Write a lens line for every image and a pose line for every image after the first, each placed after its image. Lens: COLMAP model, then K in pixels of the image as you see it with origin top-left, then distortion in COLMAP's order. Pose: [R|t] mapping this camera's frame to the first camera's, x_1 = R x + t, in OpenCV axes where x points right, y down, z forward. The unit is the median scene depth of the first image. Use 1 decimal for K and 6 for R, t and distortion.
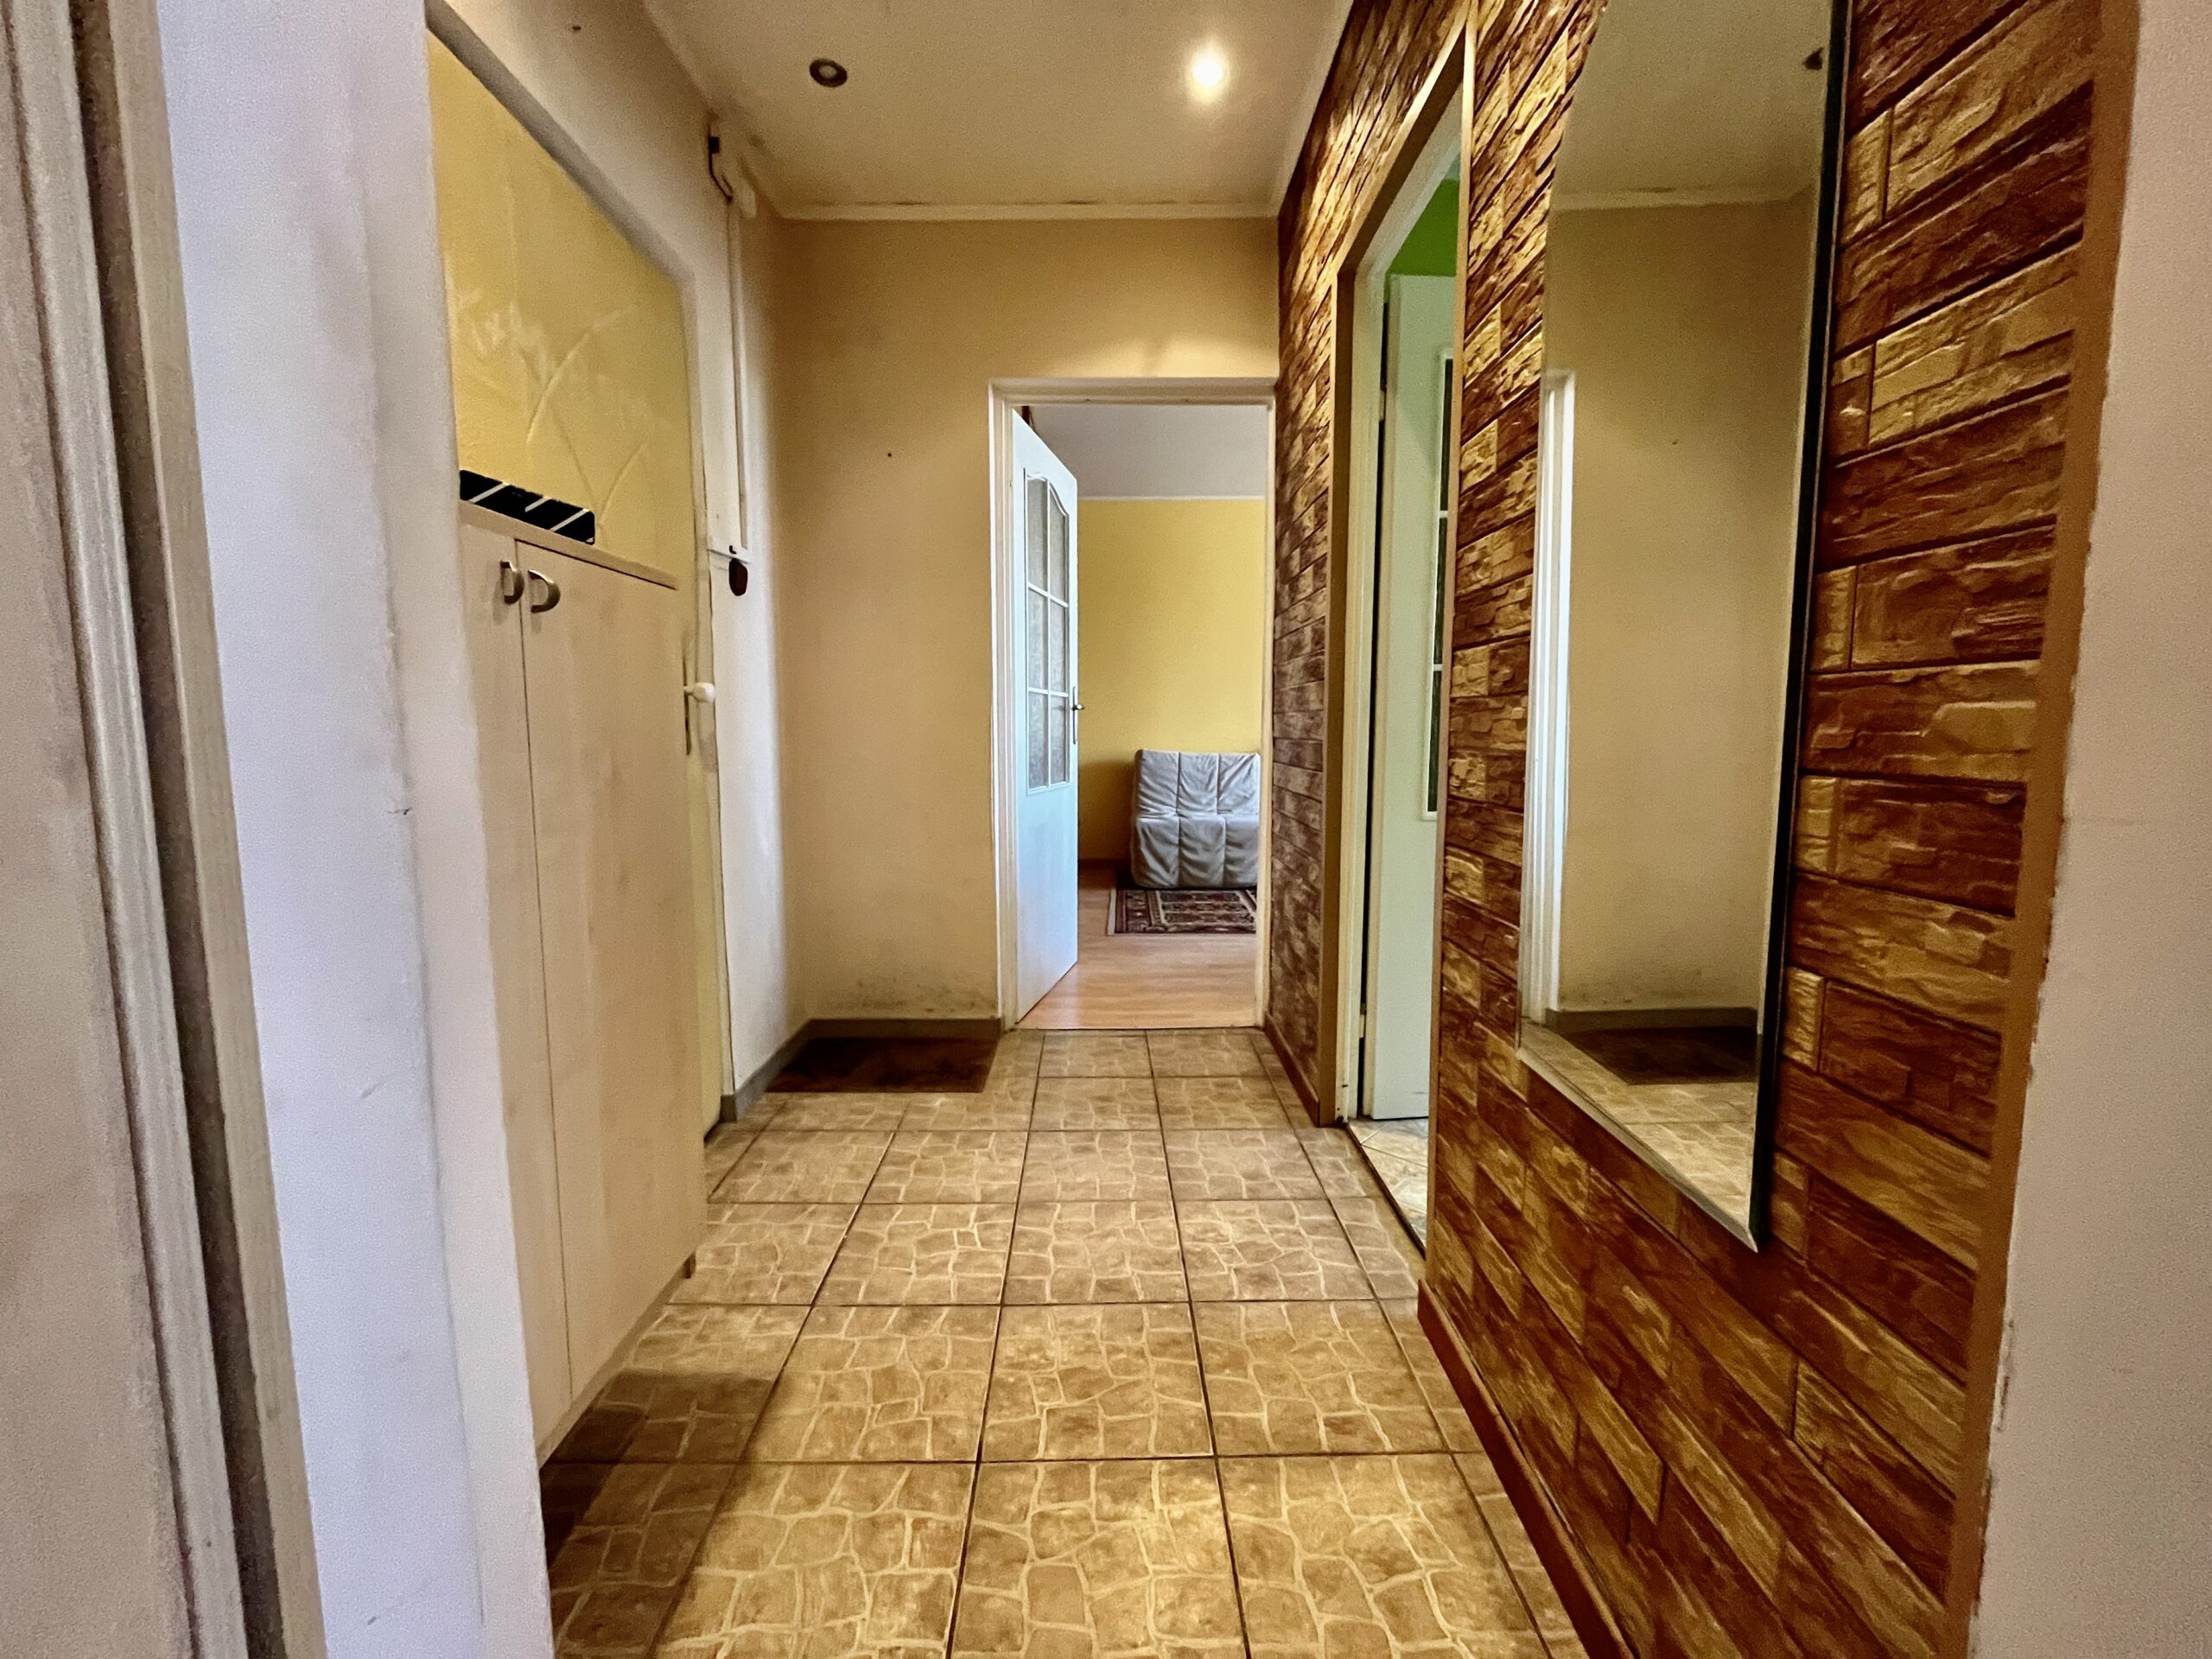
lens RADIAL K [[900.7, 0, 1112.9], [0, 900.7, 817.7], [0, 0, 1]] dist [0.000030, 0.000346]
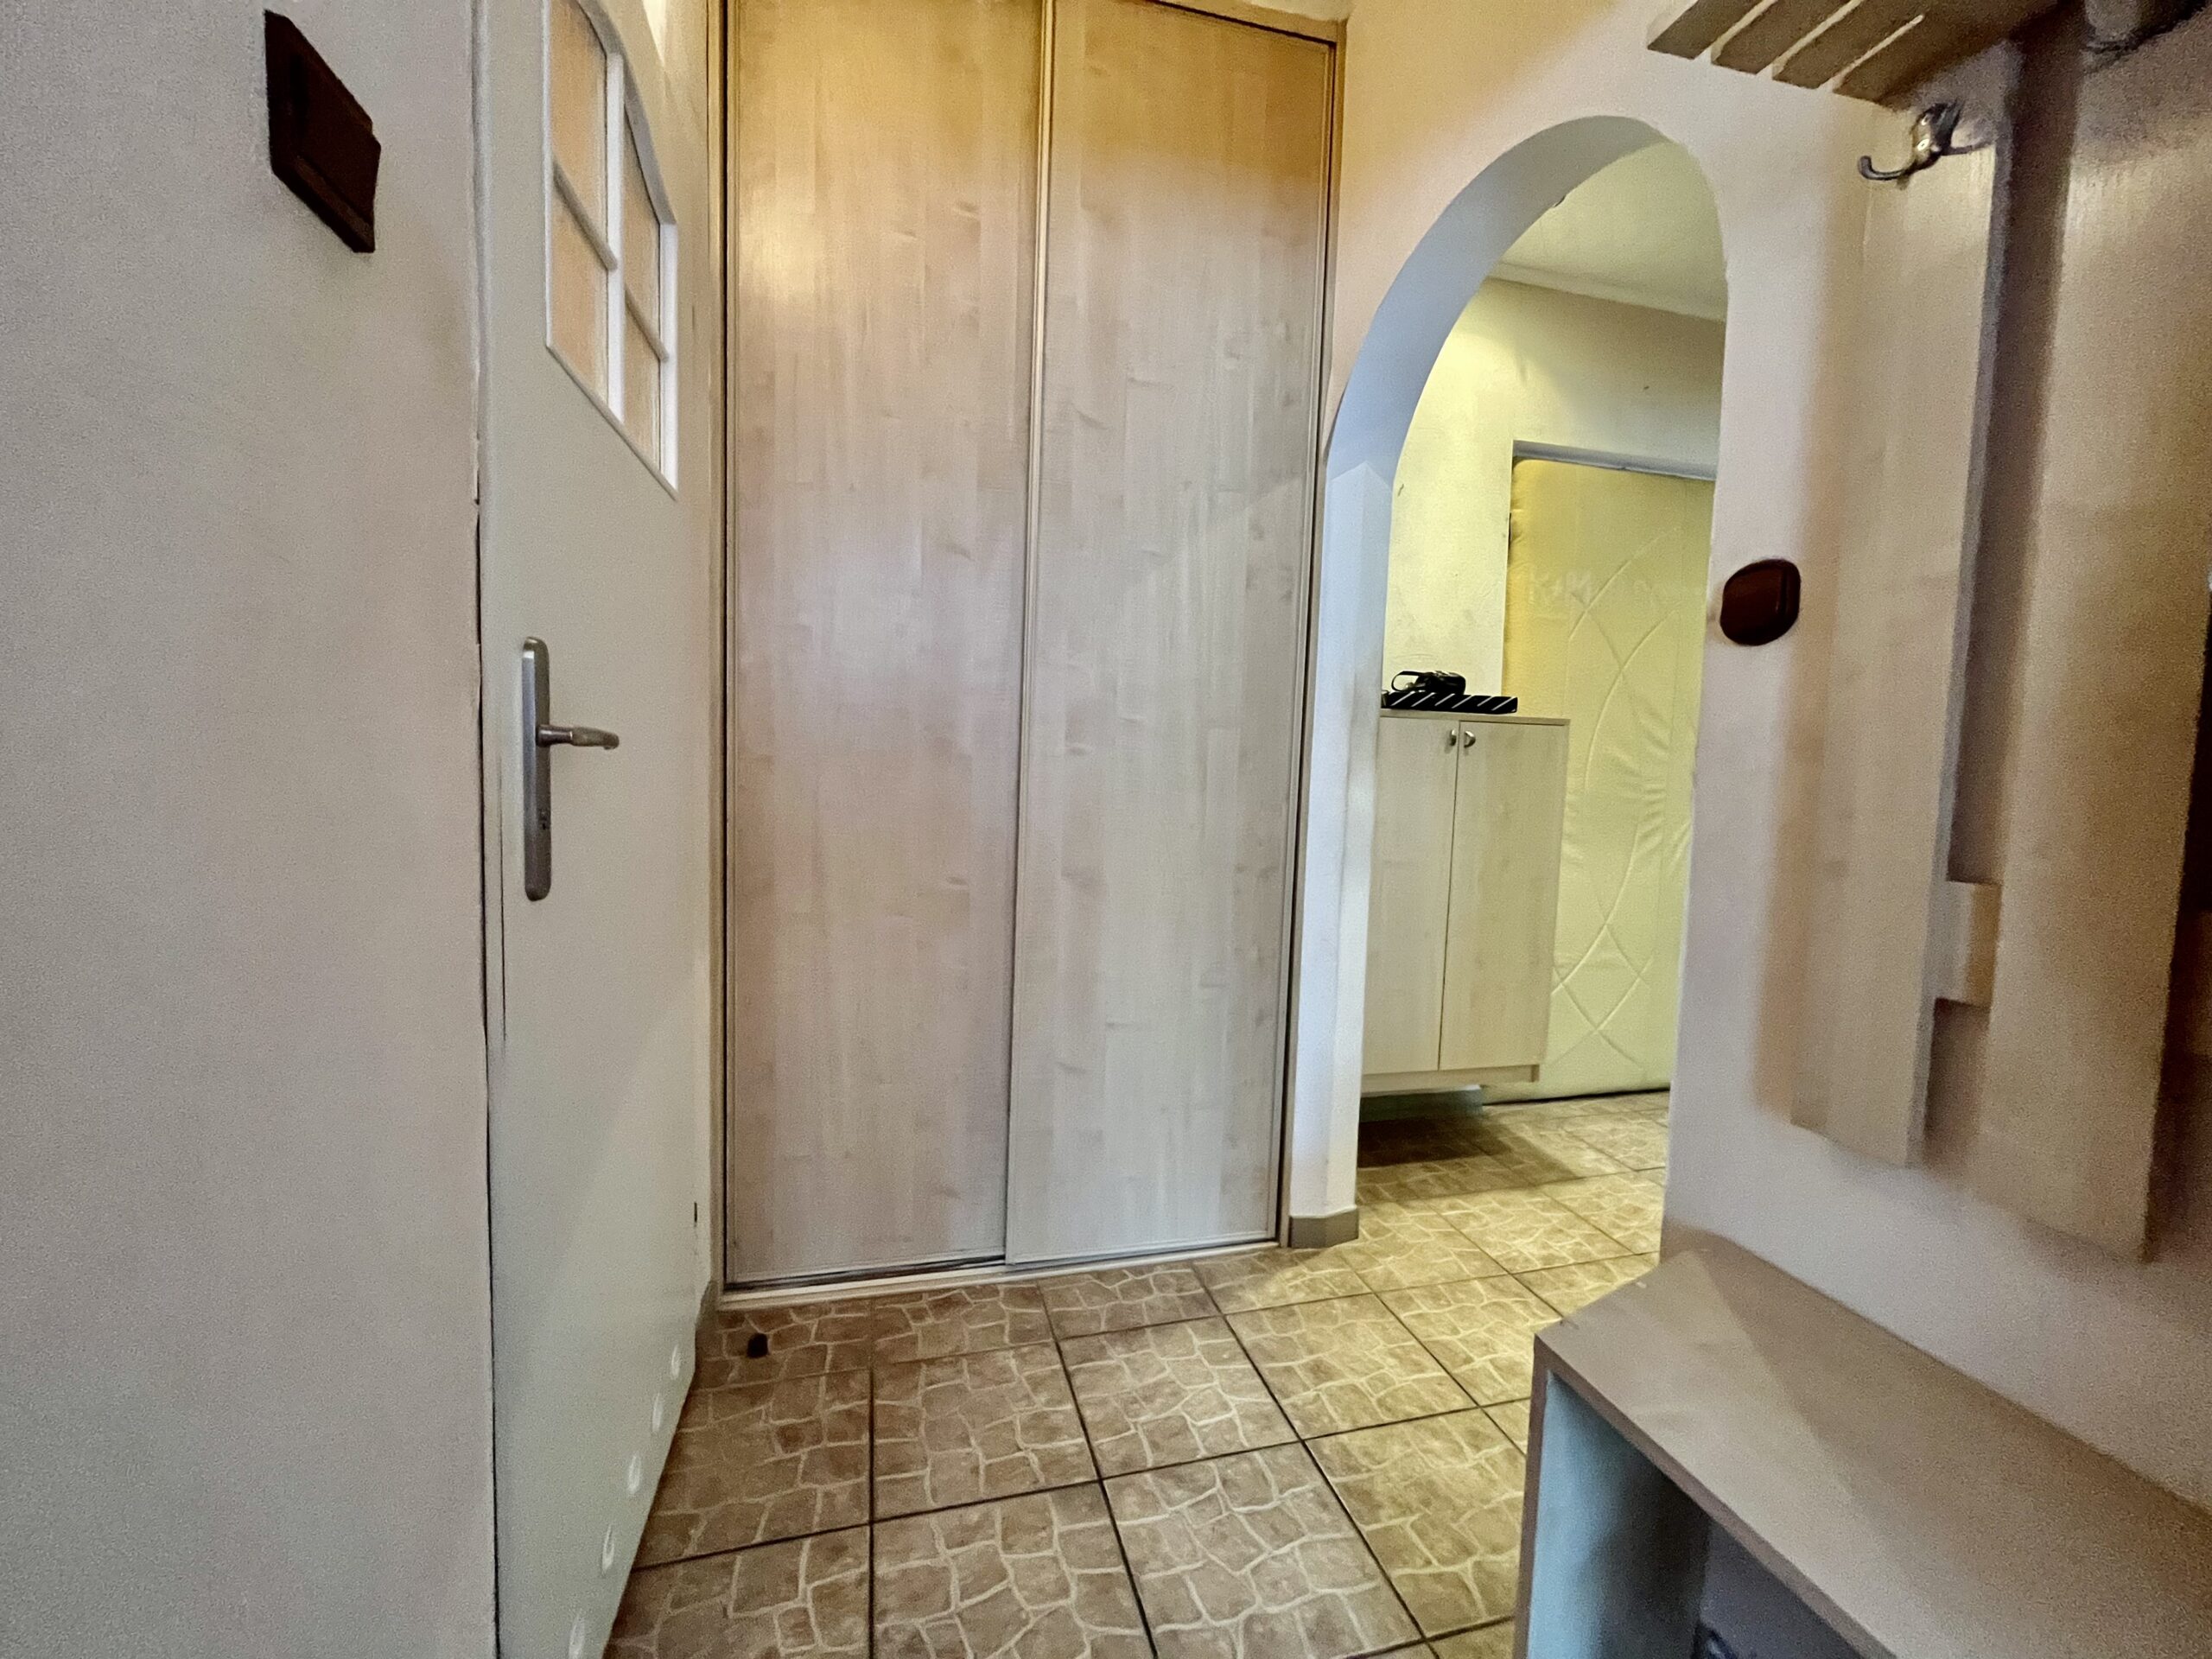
lens RADIAL K [[900.7, 0, 1112.9], [0, 900.7, 817.7], [0, 0, 1]] dist [0.000030, 0.000346]
pose [[0.247623, 0.075154, -0.965937, 1.016104], [-0.131075, 0.990420, 0.043457, -0.009316], [0.959949, 0.115849, 0.255101, -0.369000]]
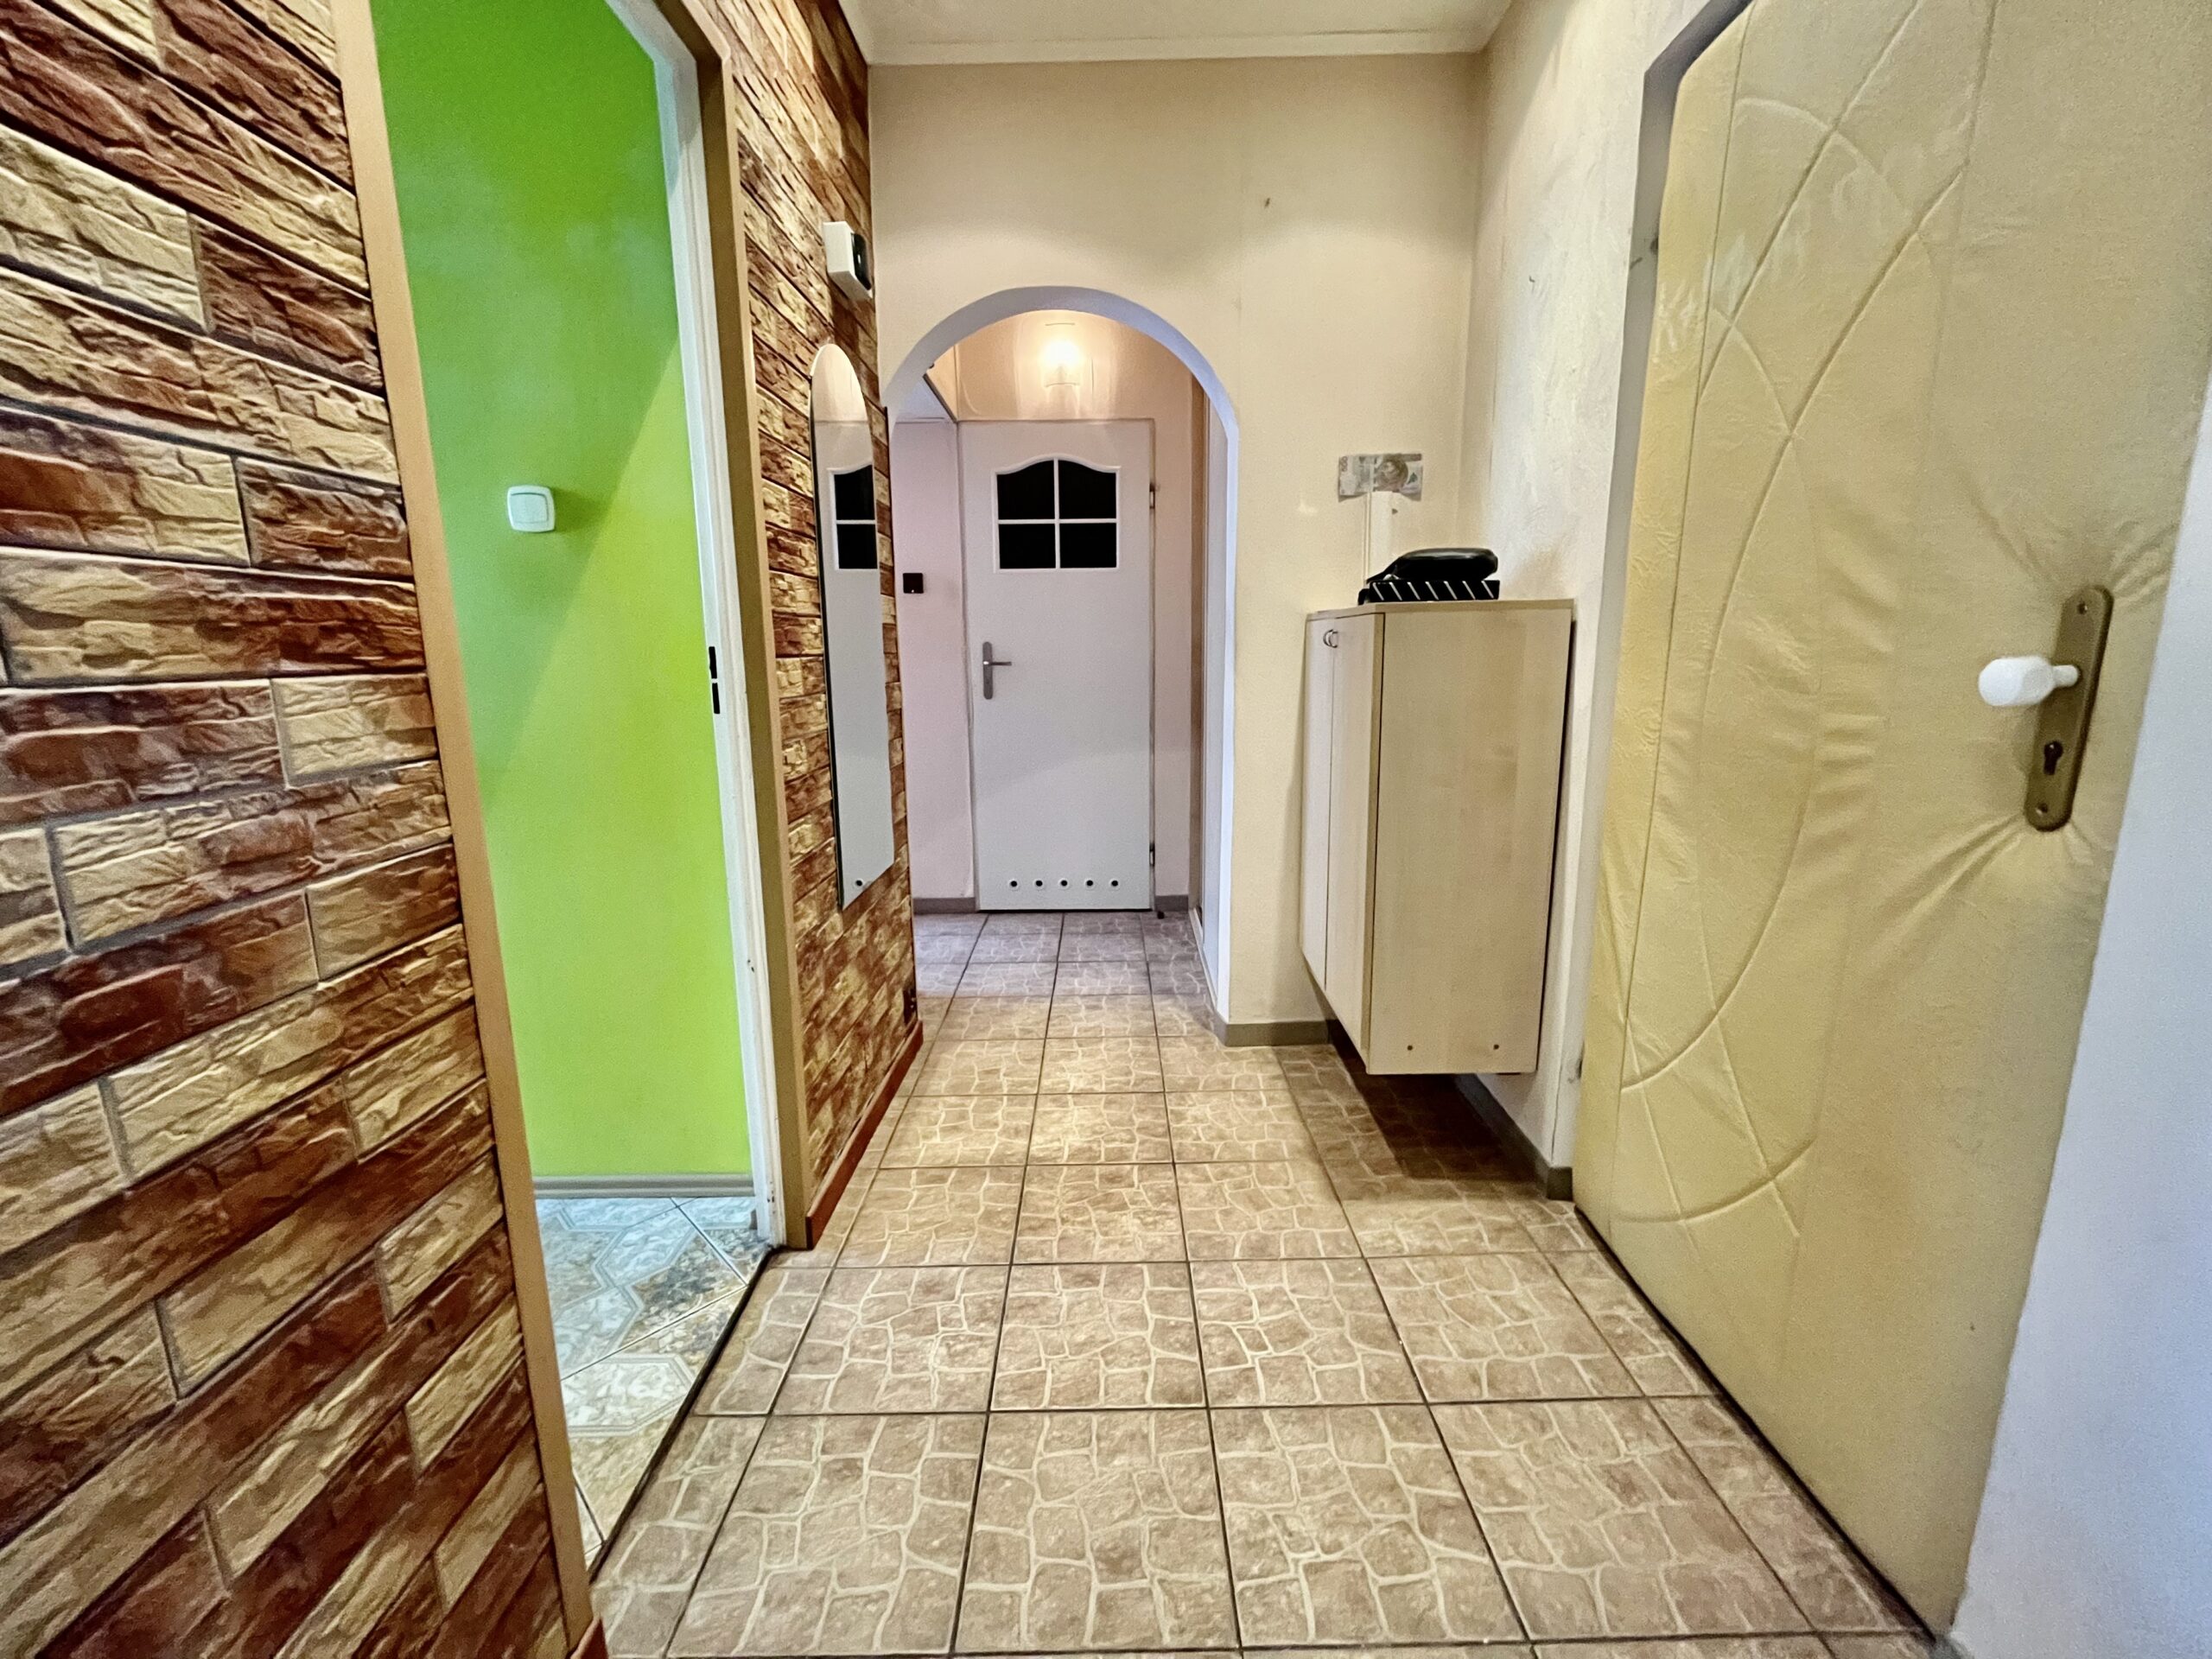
lens RADIAL K [[900.7, 0, 1112.9], [0, 900.7, 817.7], [0, 0, 1]] dist [0.000030, 0.000346]
pose [[-0.999808, 0.011662, 0.015773, -0.066091], [0.015680, 0.958269, 0.285436, -0.309654], [-0.011786, 0.285629, -0.958268, 2.146254]]
